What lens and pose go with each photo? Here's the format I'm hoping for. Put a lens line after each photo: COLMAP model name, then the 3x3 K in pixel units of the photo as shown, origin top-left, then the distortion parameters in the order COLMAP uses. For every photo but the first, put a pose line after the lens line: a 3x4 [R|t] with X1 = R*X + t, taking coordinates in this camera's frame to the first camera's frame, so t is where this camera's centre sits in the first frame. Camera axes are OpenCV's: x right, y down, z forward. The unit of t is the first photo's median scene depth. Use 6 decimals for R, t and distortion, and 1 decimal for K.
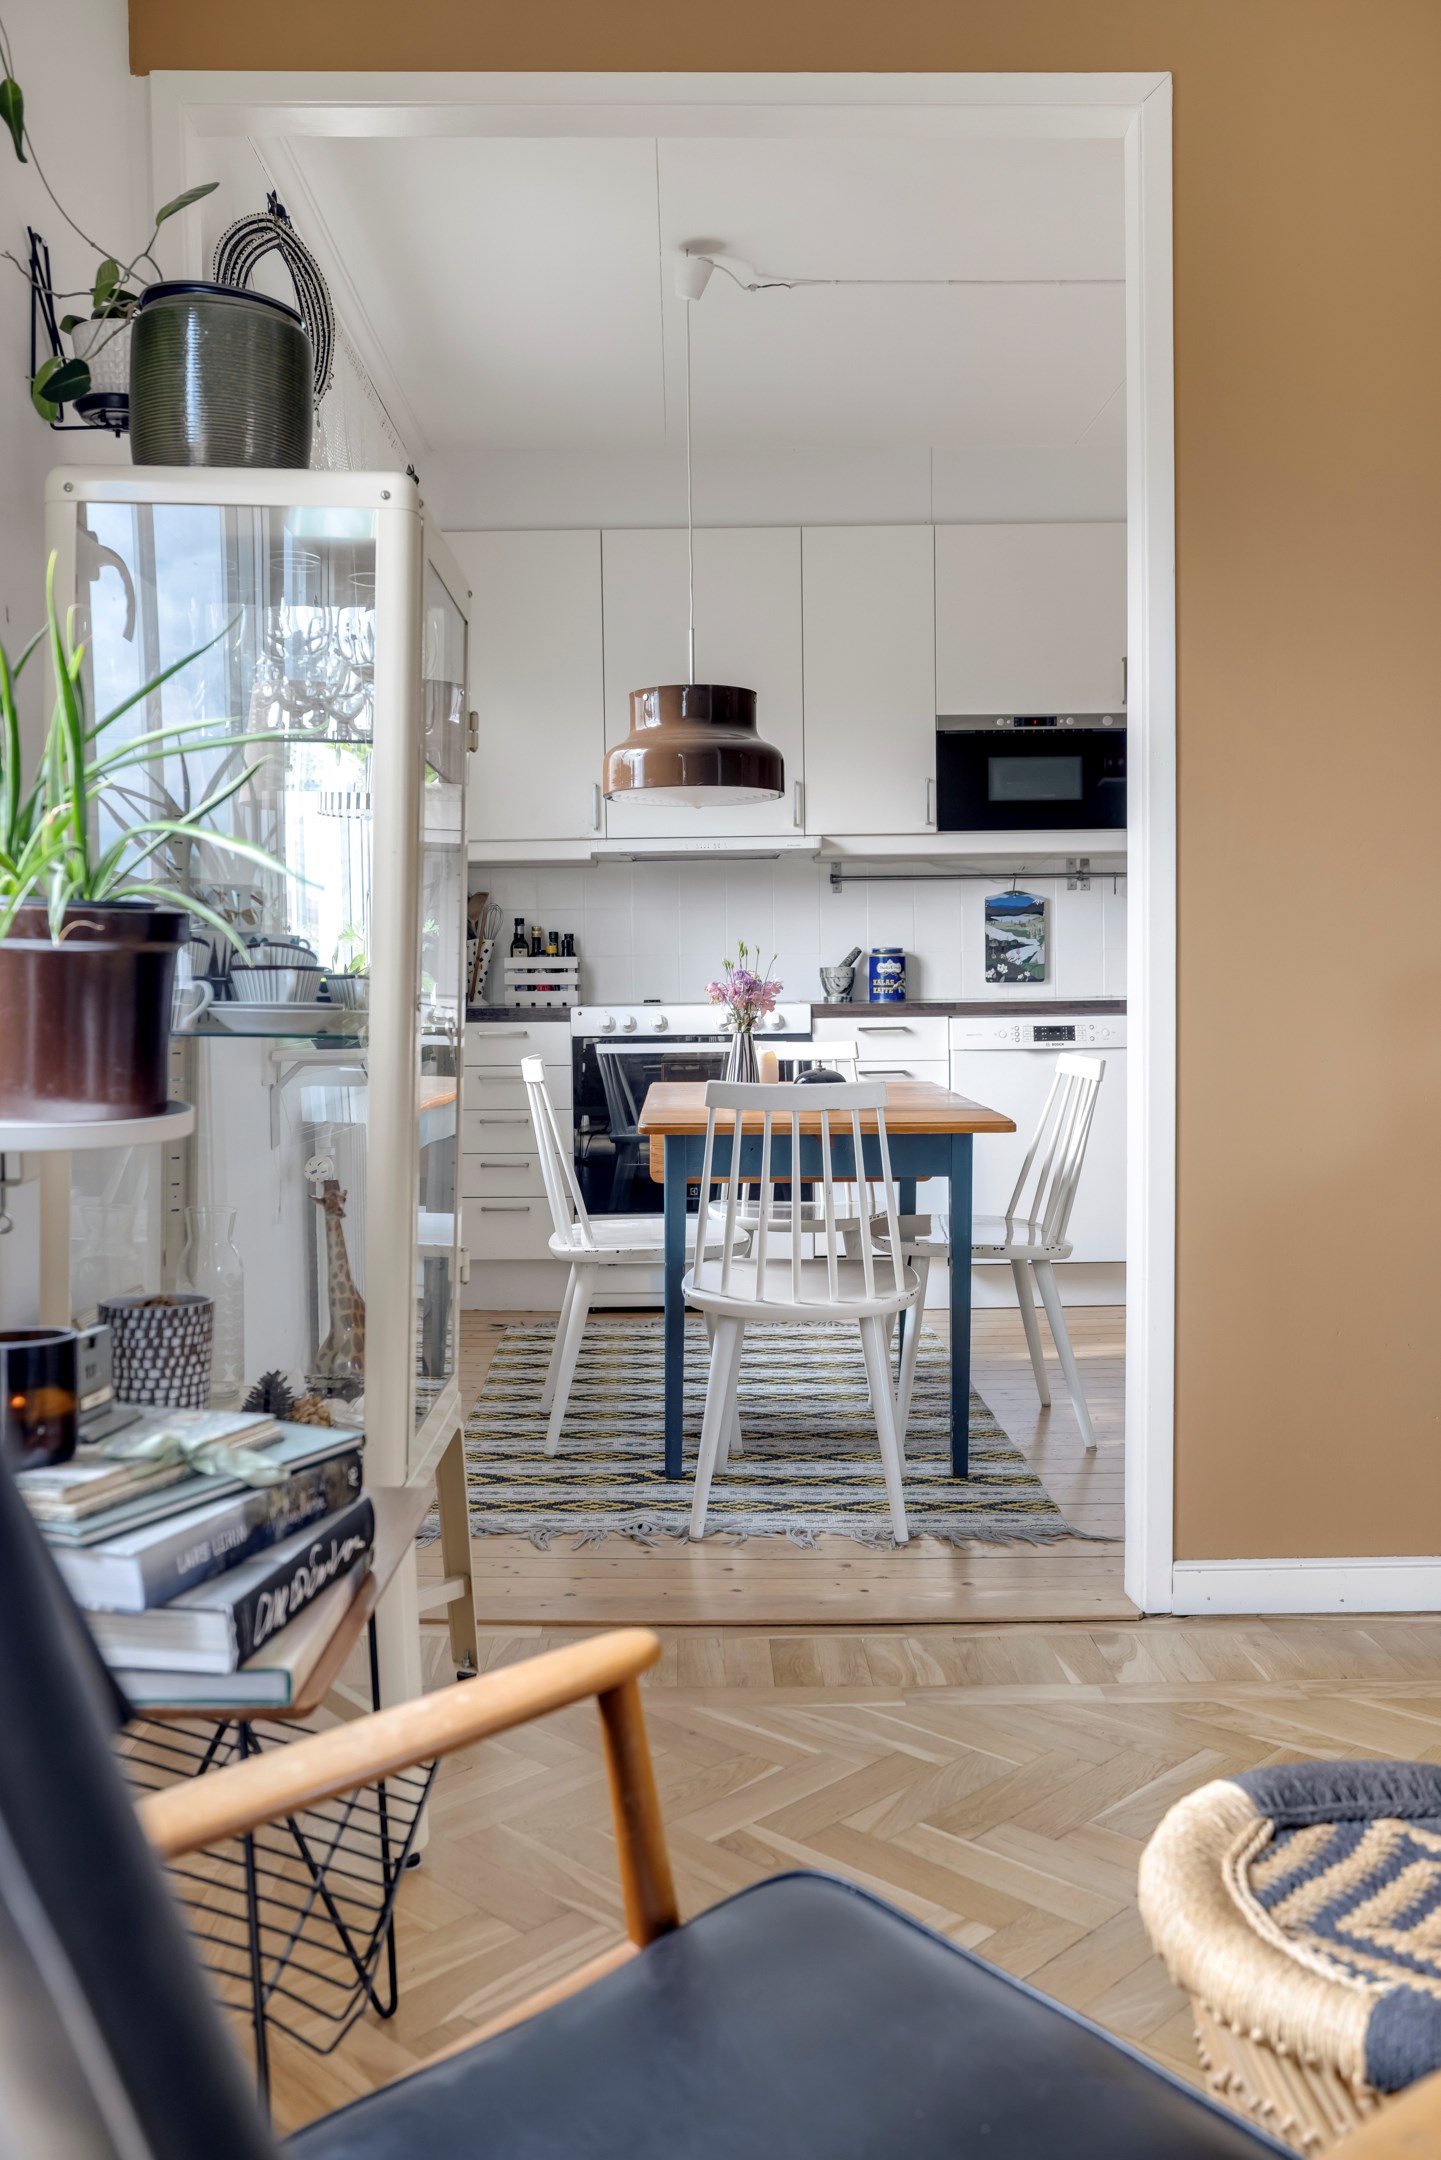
lens RADIAL K [[1546.3, 0, 732.6], [0, 1546.3, 1017.8], [0, 0, 1]] dist [0.000695, 0.000930]
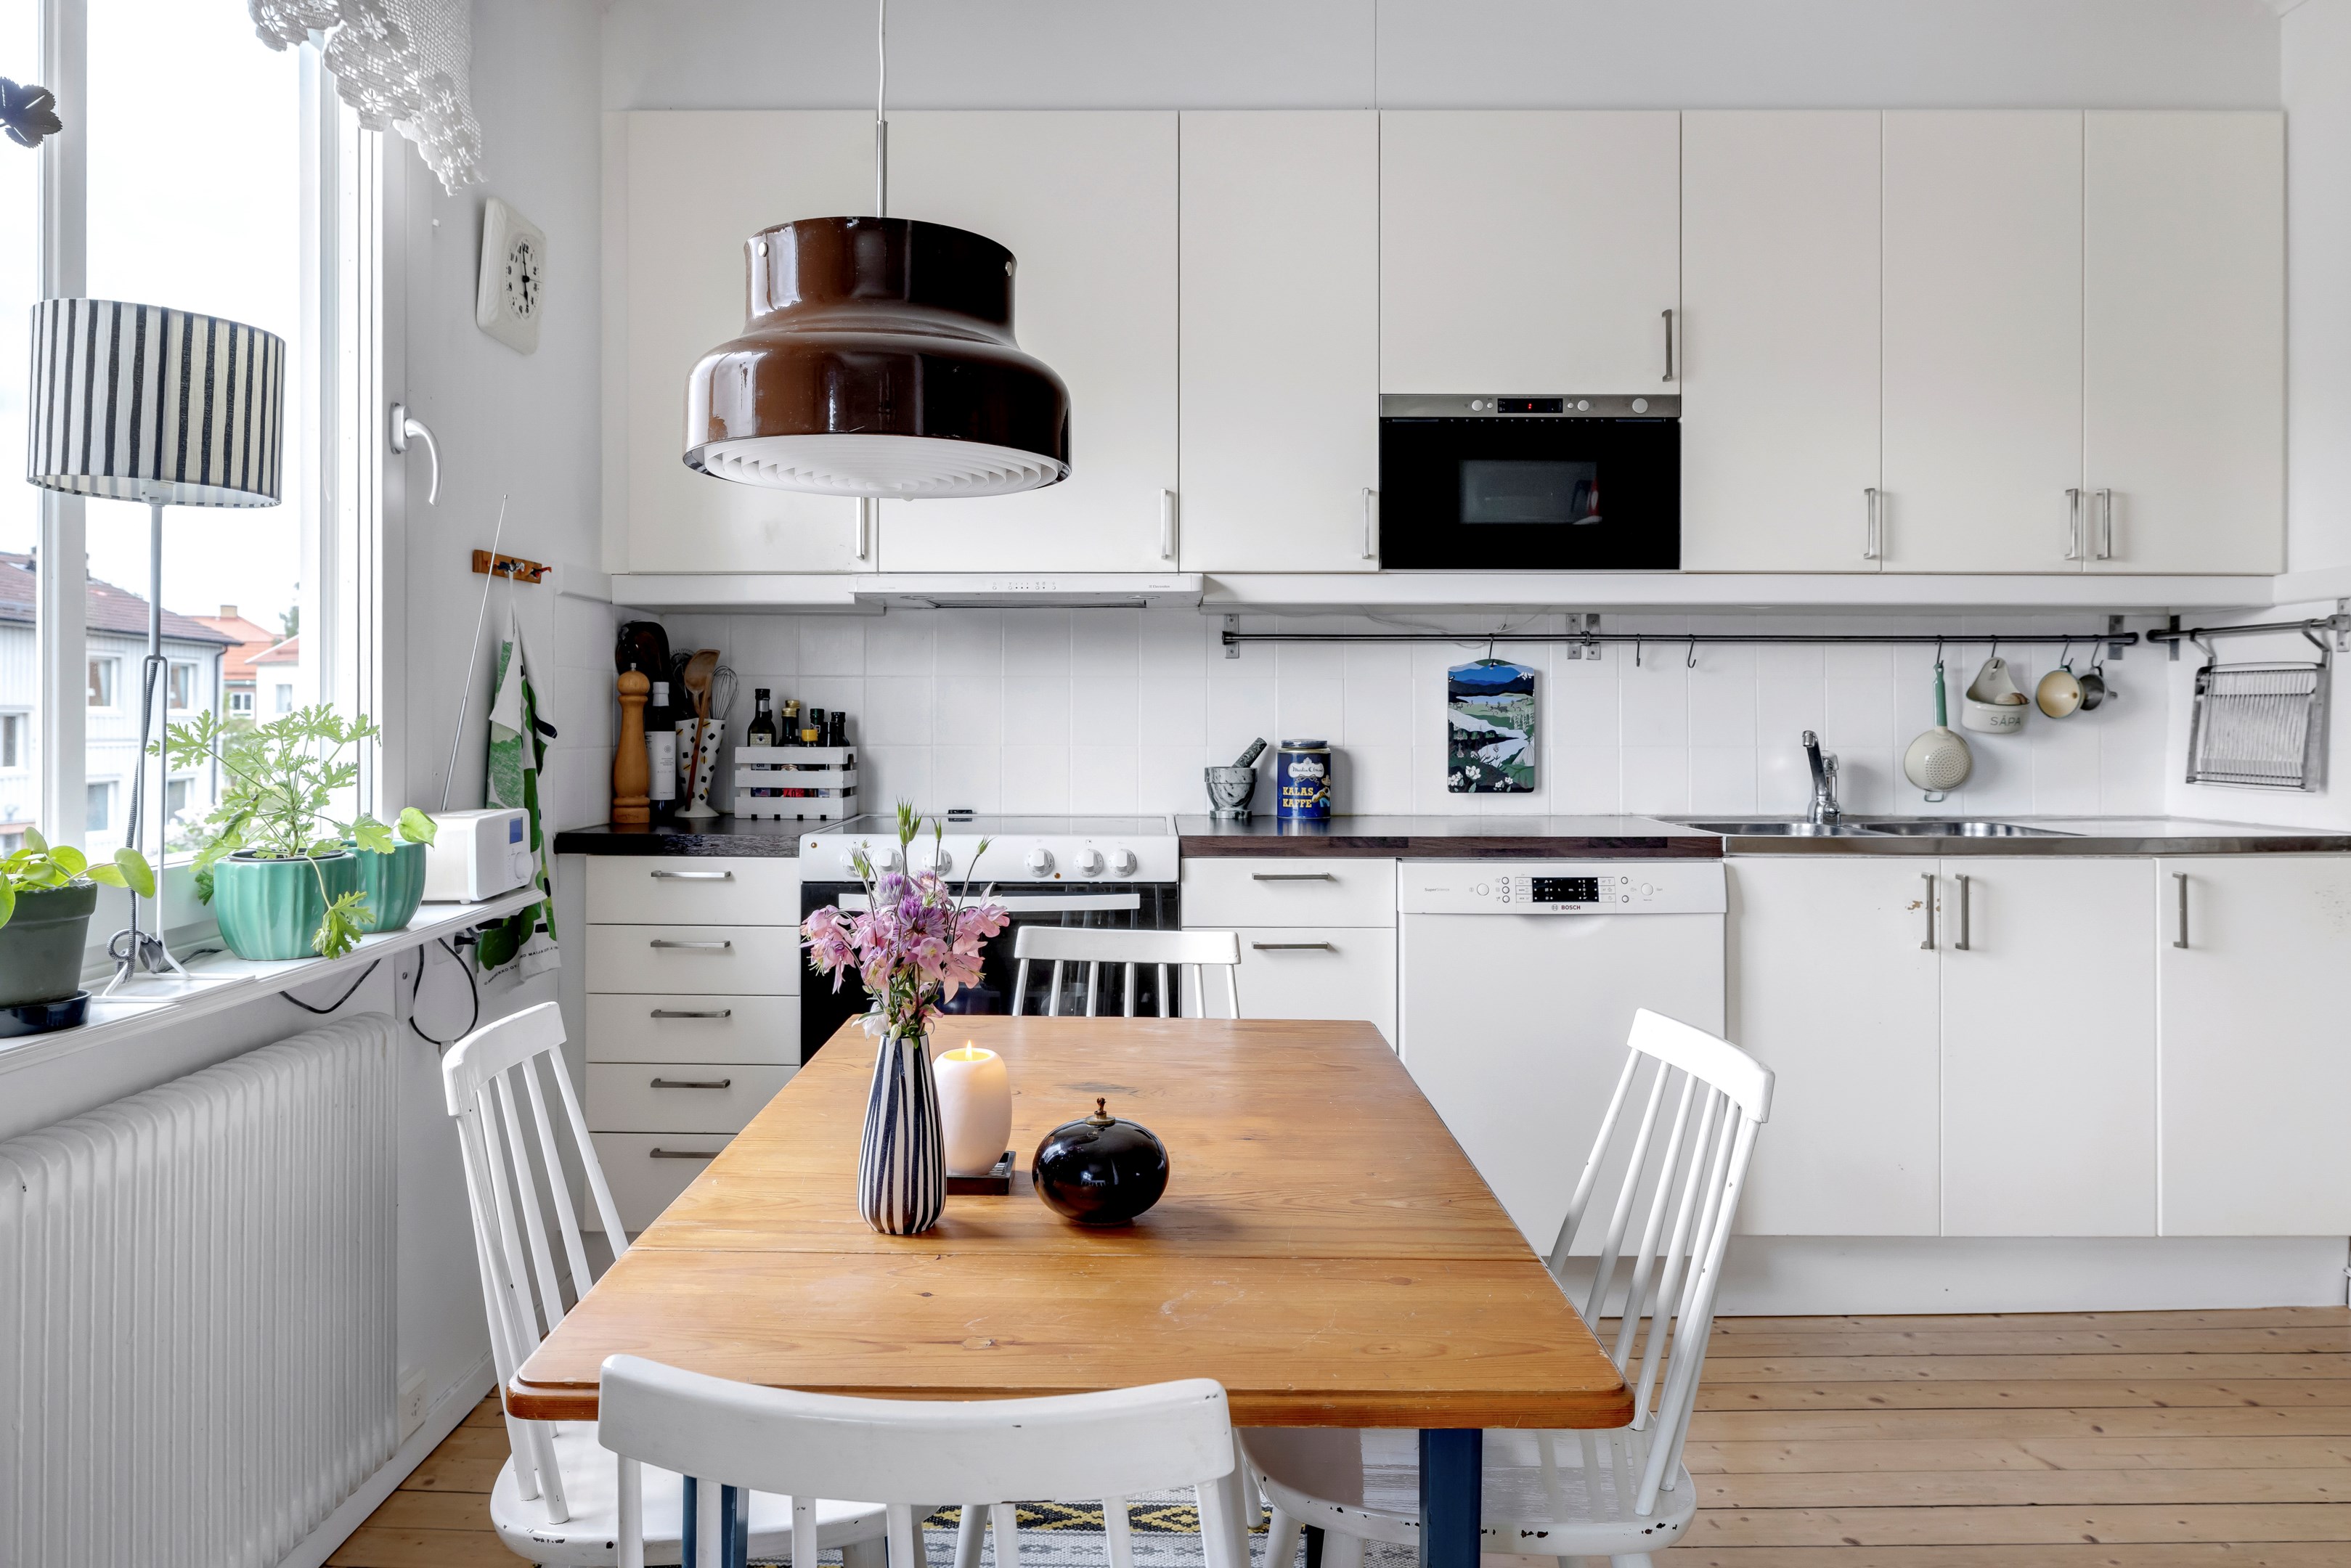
lens RADIAL K [[1515.4, 0, 1182.1], [0, 1515.4, 706.5], [0, 0, 1]] dist [-0.006617, 0.000197]
pose [[0.999859, 0.014528, 0.008462, 0.040770], [-0.014176, 0.999089, -0.040251, -0.032633], [-0.009040, 0.040125, 0.999154, 0.336884]]
